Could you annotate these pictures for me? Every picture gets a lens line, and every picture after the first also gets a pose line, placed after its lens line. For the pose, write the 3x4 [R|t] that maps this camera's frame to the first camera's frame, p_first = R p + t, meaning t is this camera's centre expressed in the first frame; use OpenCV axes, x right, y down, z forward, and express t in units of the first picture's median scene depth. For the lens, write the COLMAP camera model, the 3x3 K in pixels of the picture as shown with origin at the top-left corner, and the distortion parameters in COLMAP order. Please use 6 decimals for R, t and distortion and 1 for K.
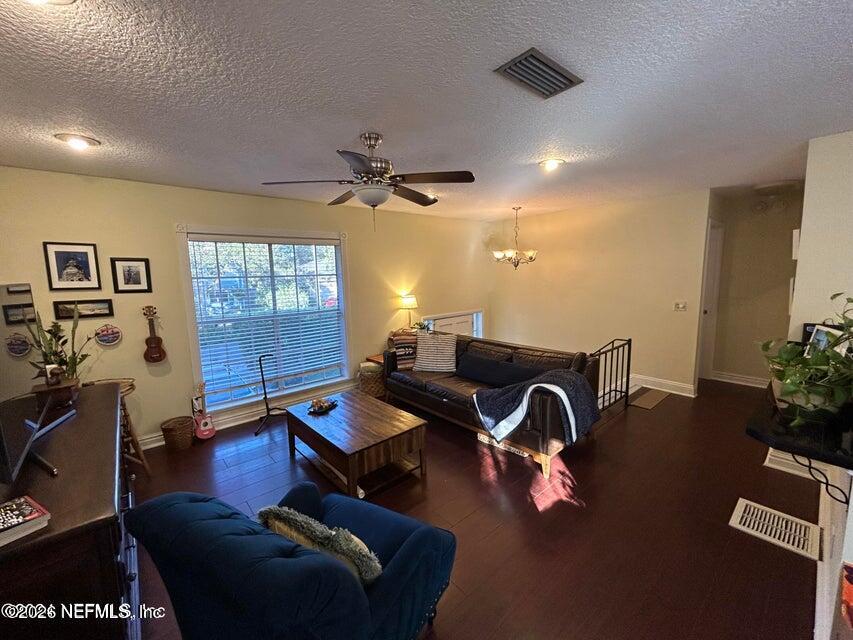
lens RADIAL K [[348.2, 0, 424.0], [0, 348.2, 318.1], [0, 0, 1]] dist [0.000589, 0.000151]
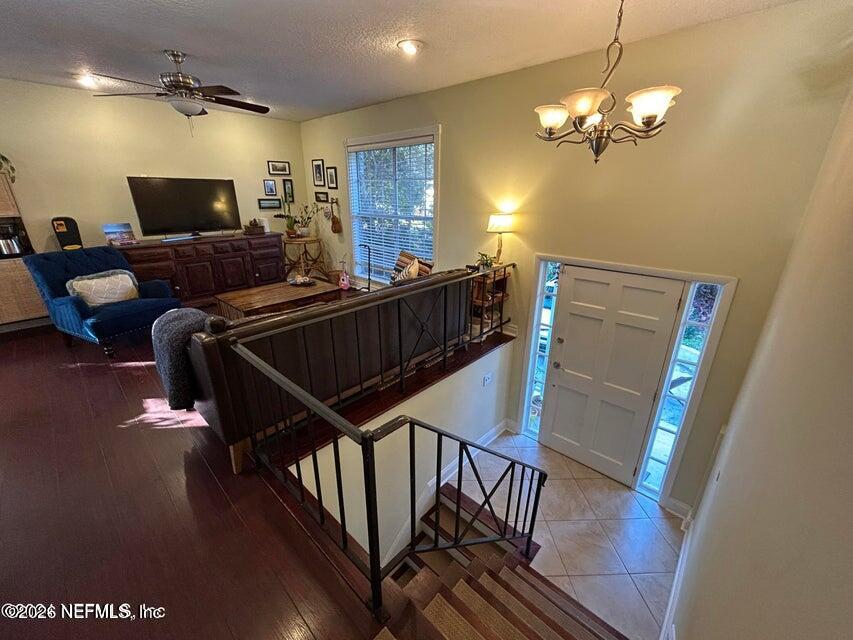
lens RADIAL K [[348.2, 0, 425.3], [0, 348.2, 319.6], [0, 0, 1]] dist [0.000589, 0.000151]
pose [[0.111703, 0.370576, -0.922061, 1.020922], [-0.136426, 0.924801, 0.355150, -0.150961], [0.984332, 0.086121, 0.153860, 1.261966]]
